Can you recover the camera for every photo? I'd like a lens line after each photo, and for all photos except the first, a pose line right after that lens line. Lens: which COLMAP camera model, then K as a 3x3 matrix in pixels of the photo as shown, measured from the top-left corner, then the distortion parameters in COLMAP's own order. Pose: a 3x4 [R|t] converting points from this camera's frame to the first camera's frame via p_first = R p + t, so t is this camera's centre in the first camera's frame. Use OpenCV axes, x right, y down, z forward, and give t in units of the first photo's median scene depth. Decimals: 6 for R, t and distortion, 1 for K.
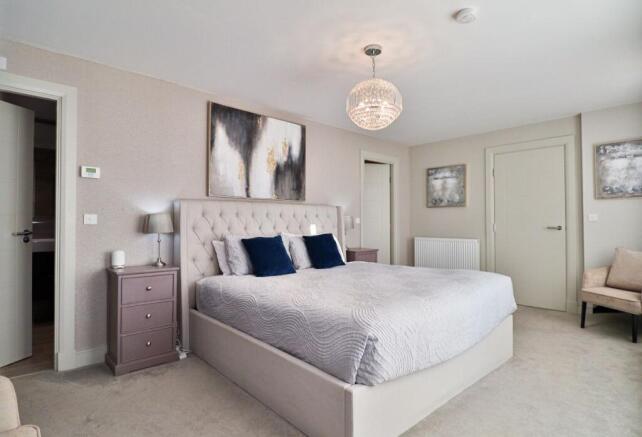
lens RADIAL K [[334.6, 0, 322.0], [0, 334.6, 221.2], [0, 0, 1]] dist [-0.001056, -0.000393]
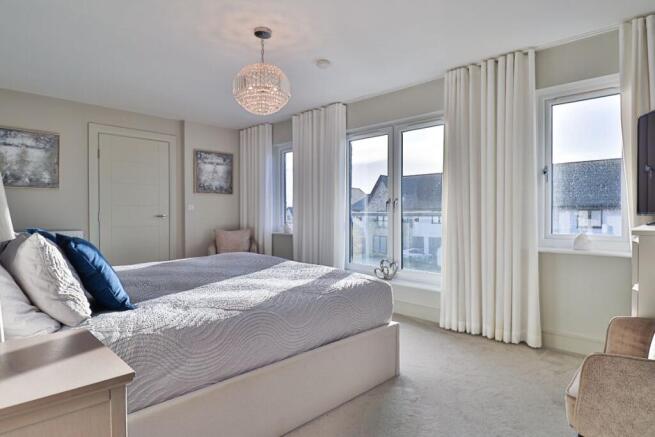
lens RADIAL K [[378.3, 0, 328.4], [0, 378.3, 216.7], [0, 0, 1]] dist [-0.004166, -0.000045]
pose [[-0.026219, 0.000834, 0.999656, -0.596513], [-0.003295, 0.999994, -0.000921, 0.023246], [-0.999651, -0.003318, -0.026216, 0.508980]]
